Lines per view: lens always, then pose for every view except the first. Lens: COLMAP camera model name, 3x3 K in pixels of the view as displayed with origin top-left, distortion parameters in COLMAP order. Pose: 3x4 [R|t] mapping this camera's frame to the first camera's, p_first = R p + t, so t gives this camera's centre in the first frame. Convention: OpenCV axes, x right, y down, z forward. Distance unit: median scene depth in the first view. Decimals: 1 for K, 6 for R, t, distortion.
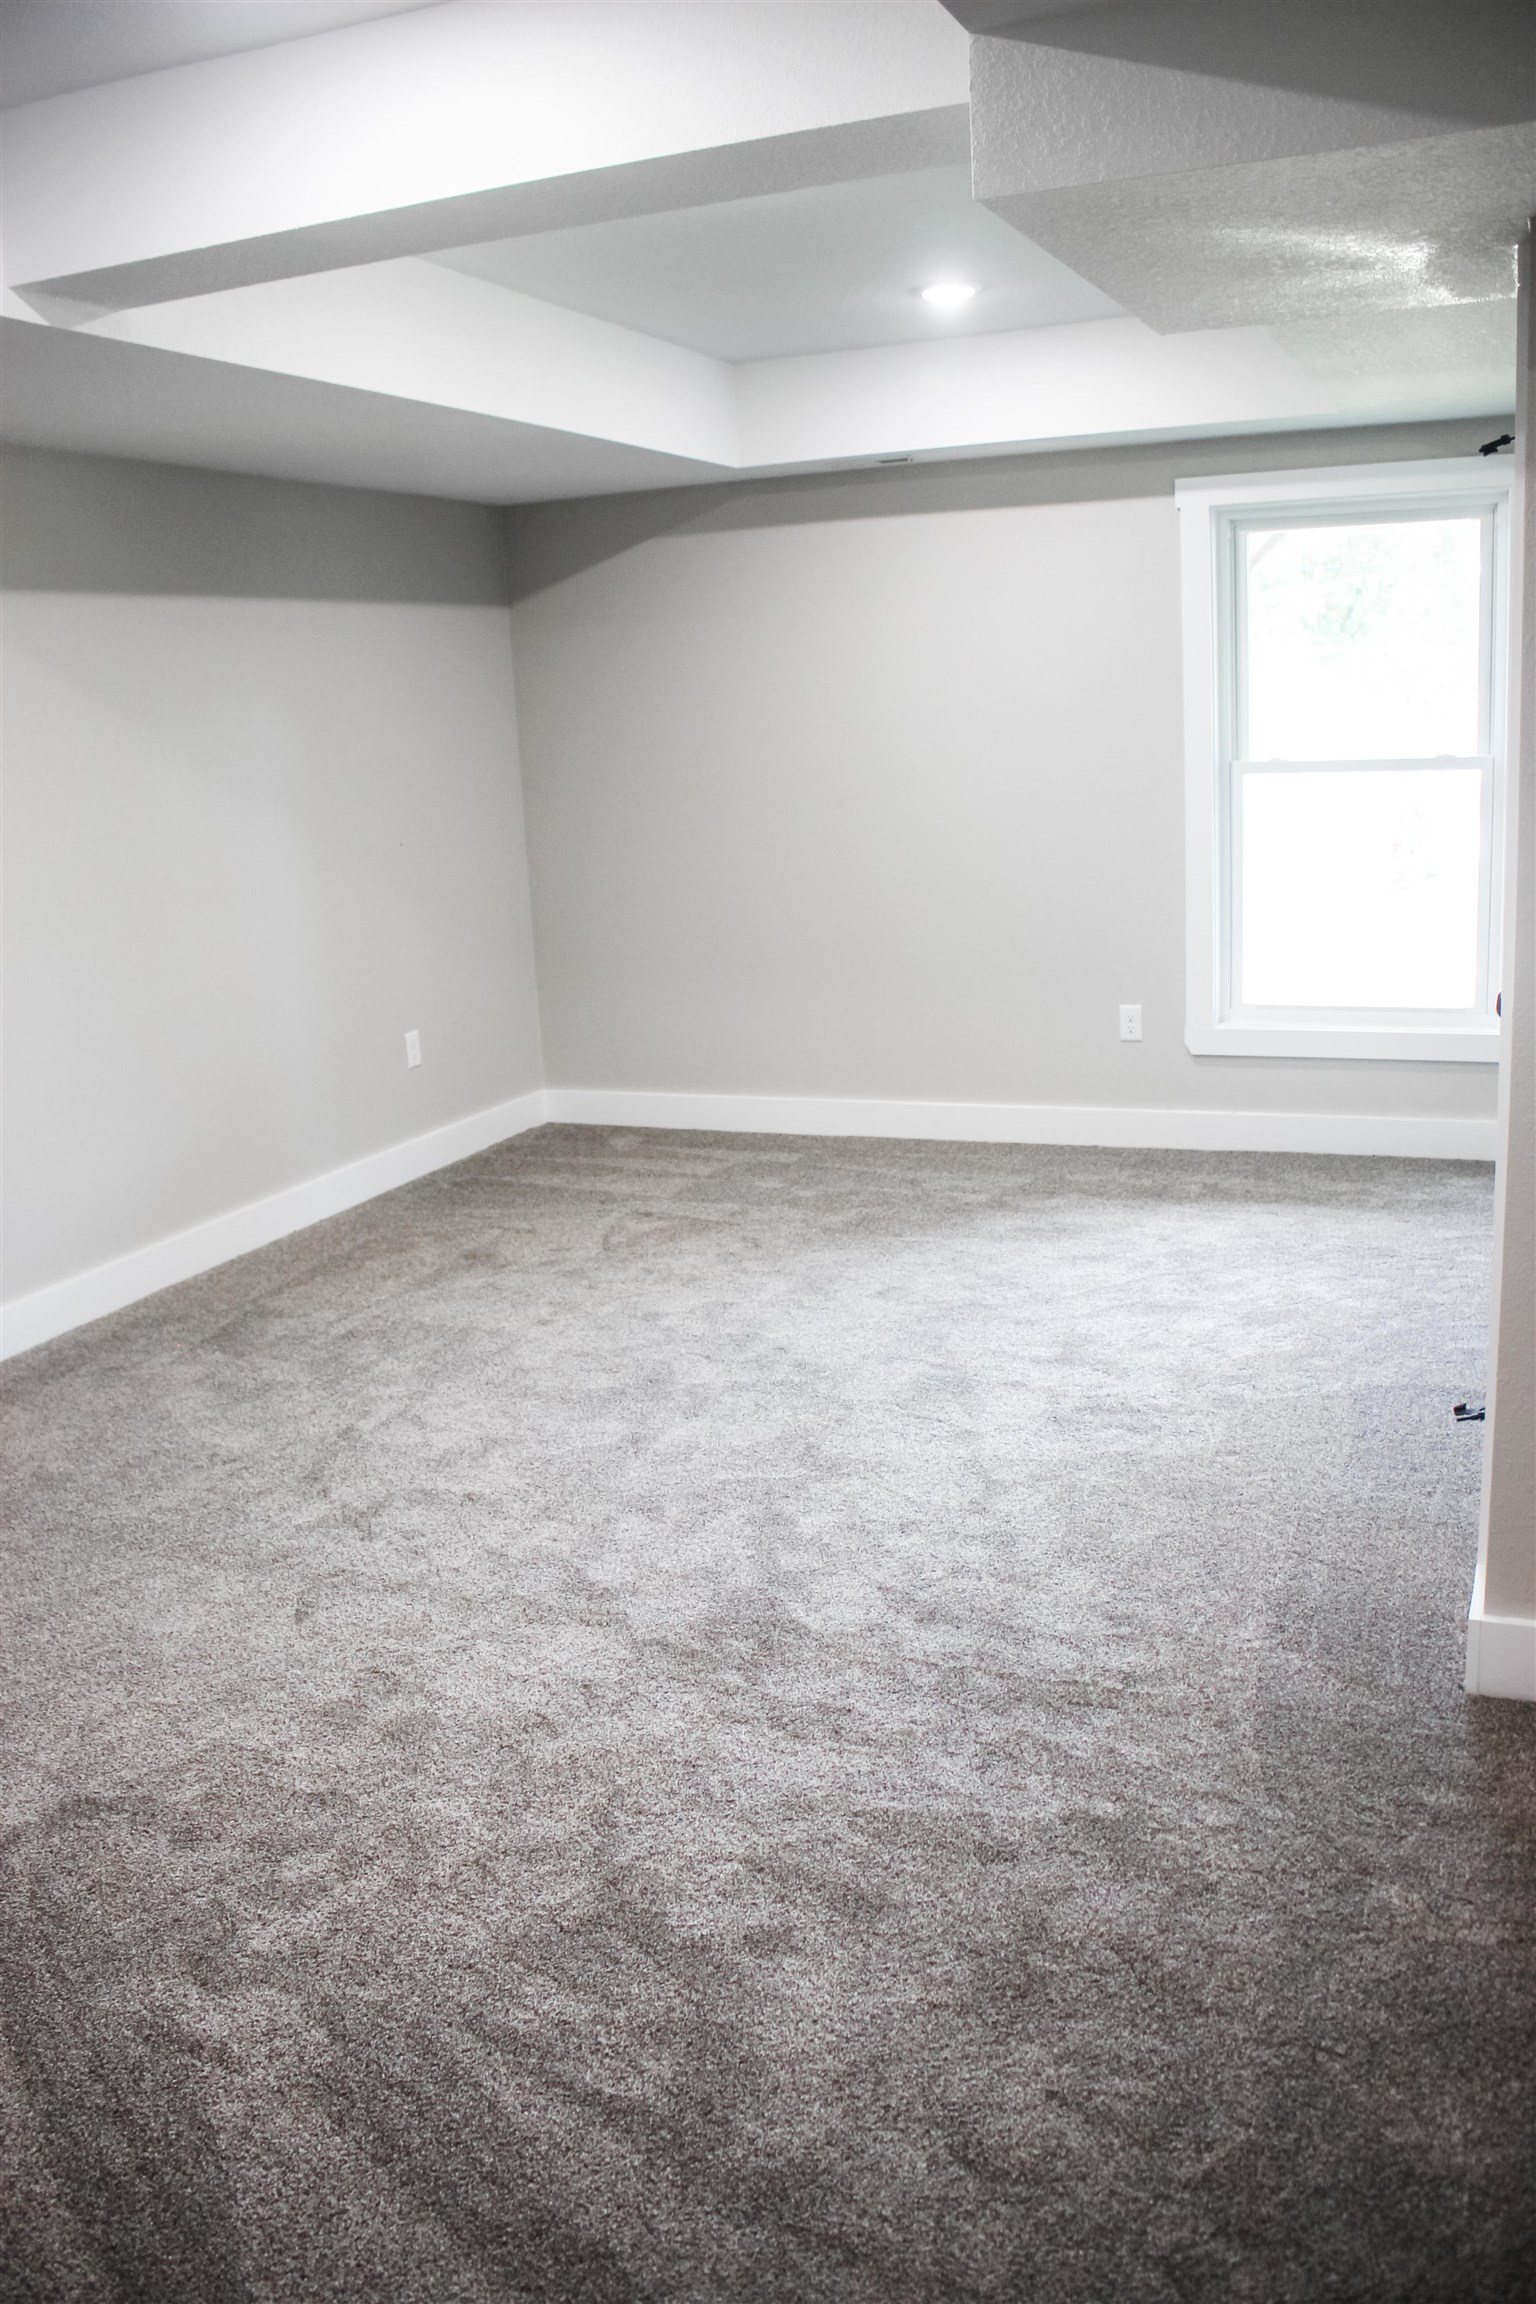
lens RADIAL K [[1931.7, 0, 755.9], [0, 1931.7, 1168.6], [0, 0, 1]] dist [-0.085689, 0.001072]
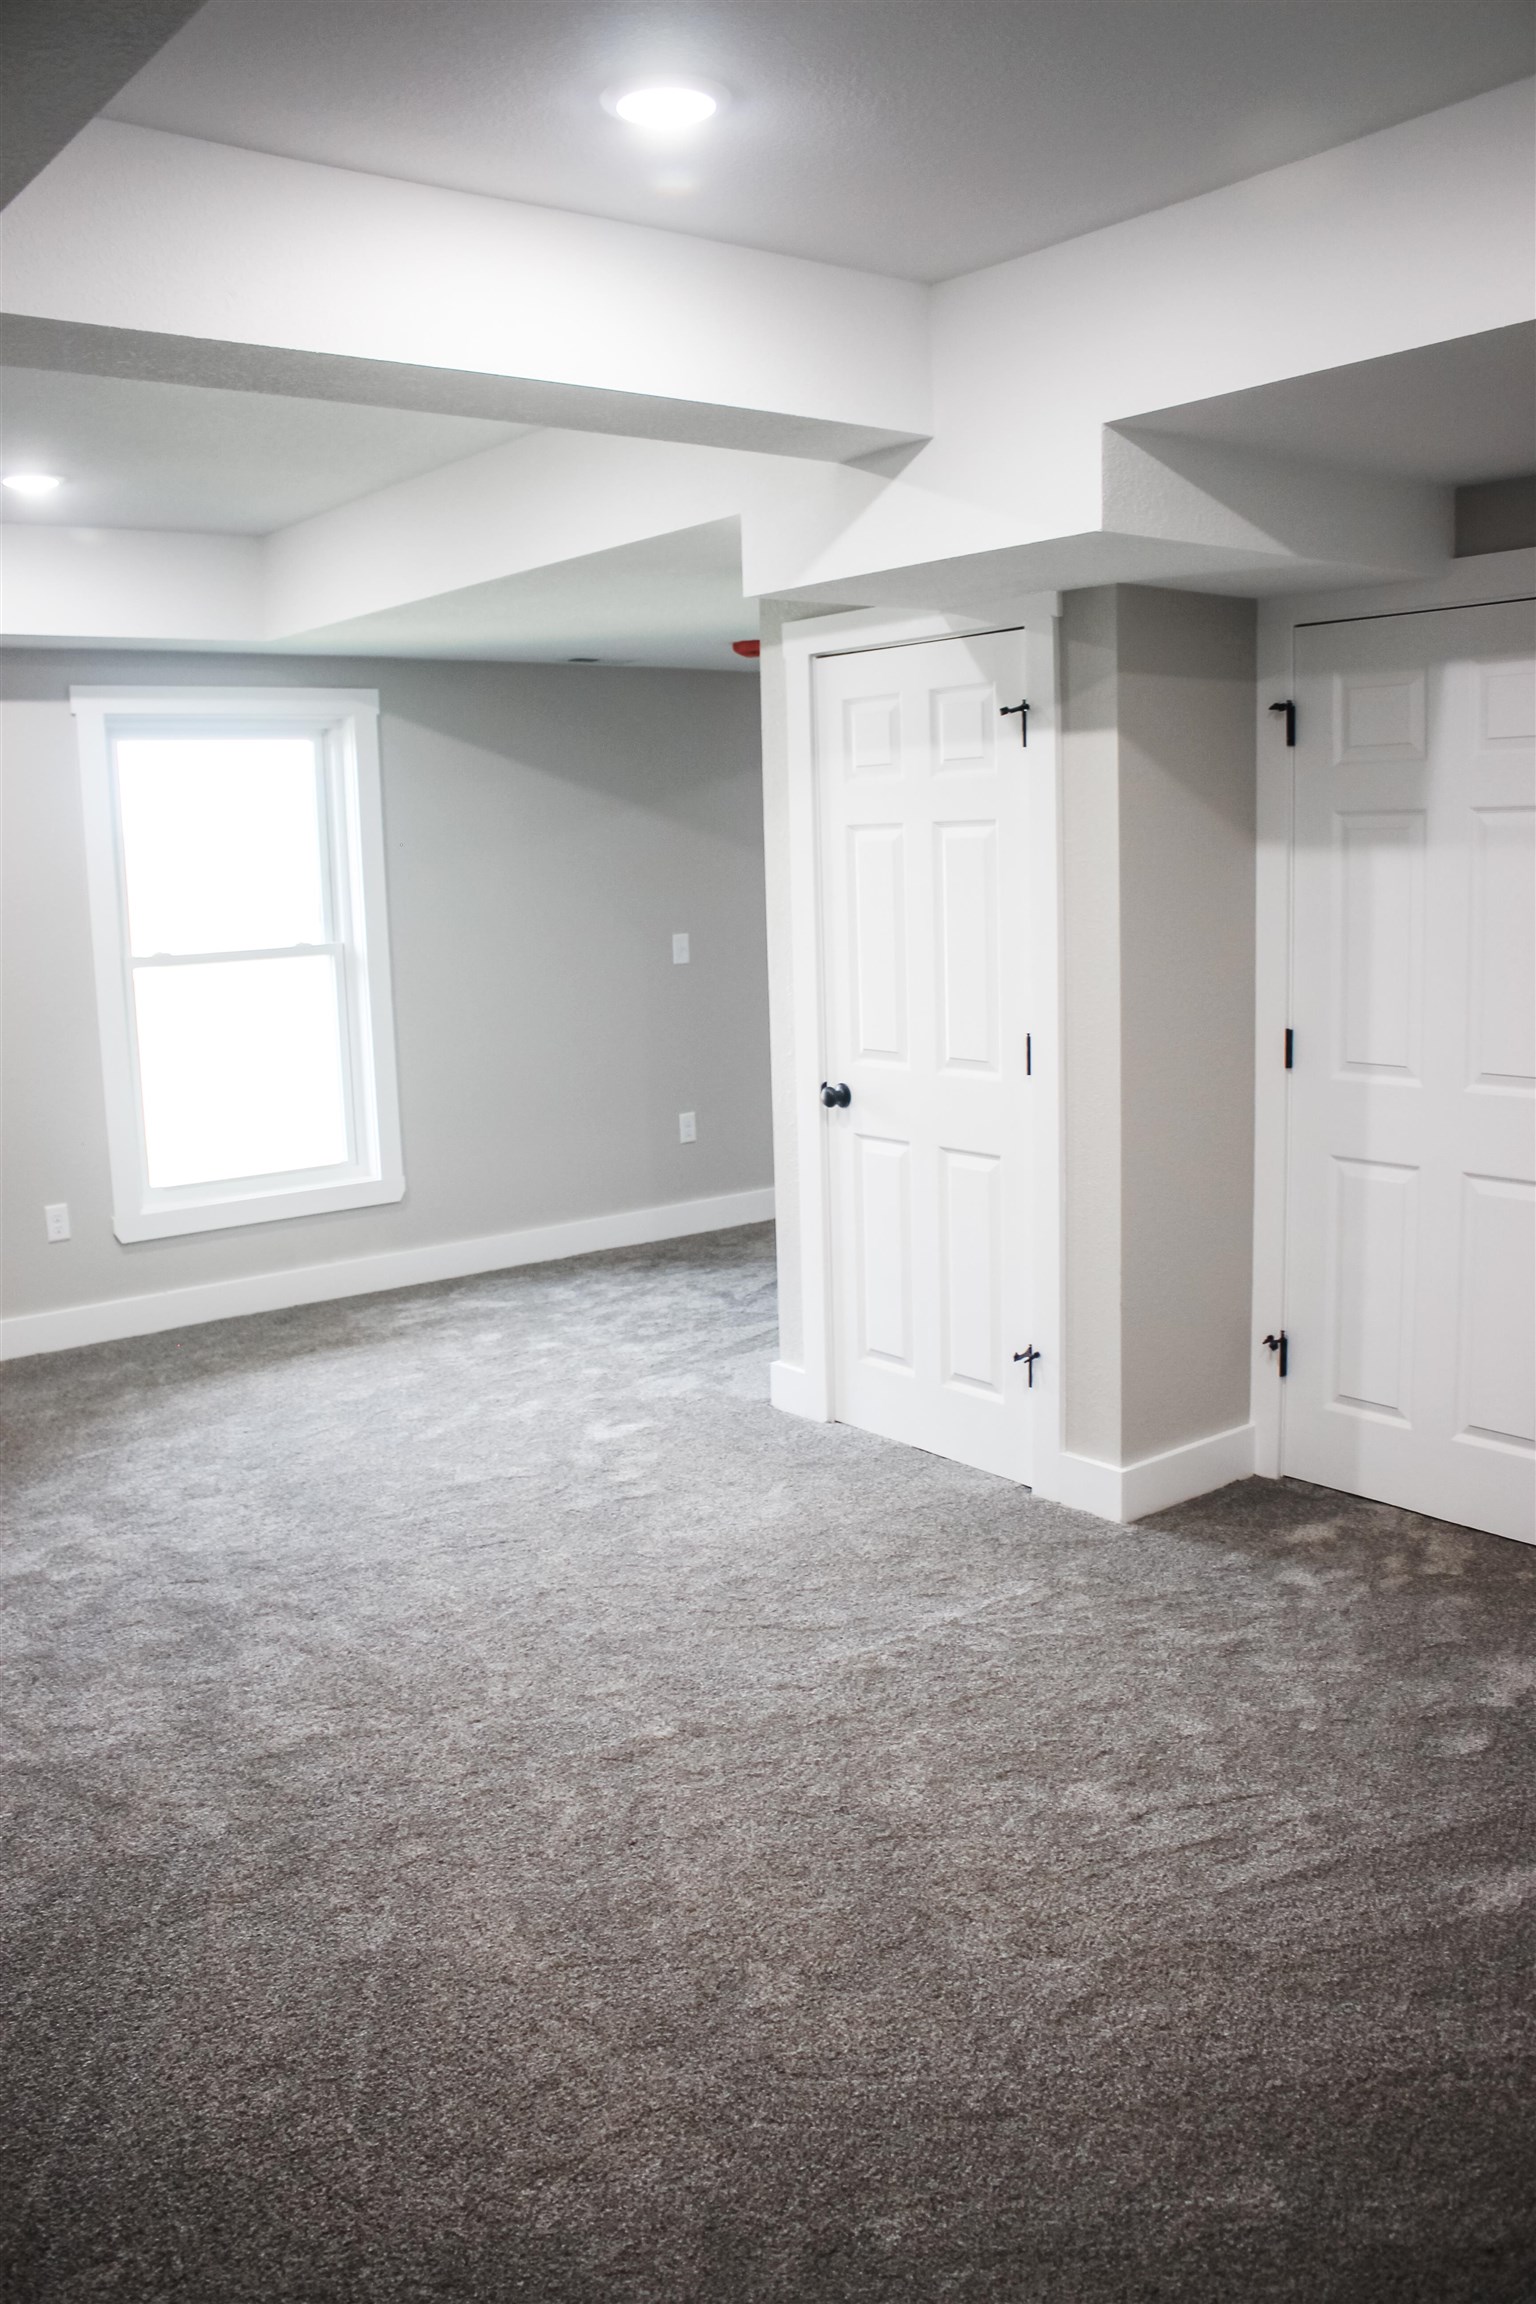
lens RADIAL K [[1931.7, 0, 749.8], [0, 1931.7, 1139.5], [0, 0, 1]] dist [-0.085689, 0.001072]
pose [[0.493115, -0.095878, 0.864664, -0.526093], [0.220544, 0.975218, -0.017639, -0.024932], [-0.841545, 0.199394, 0.502040, 0.231663]]
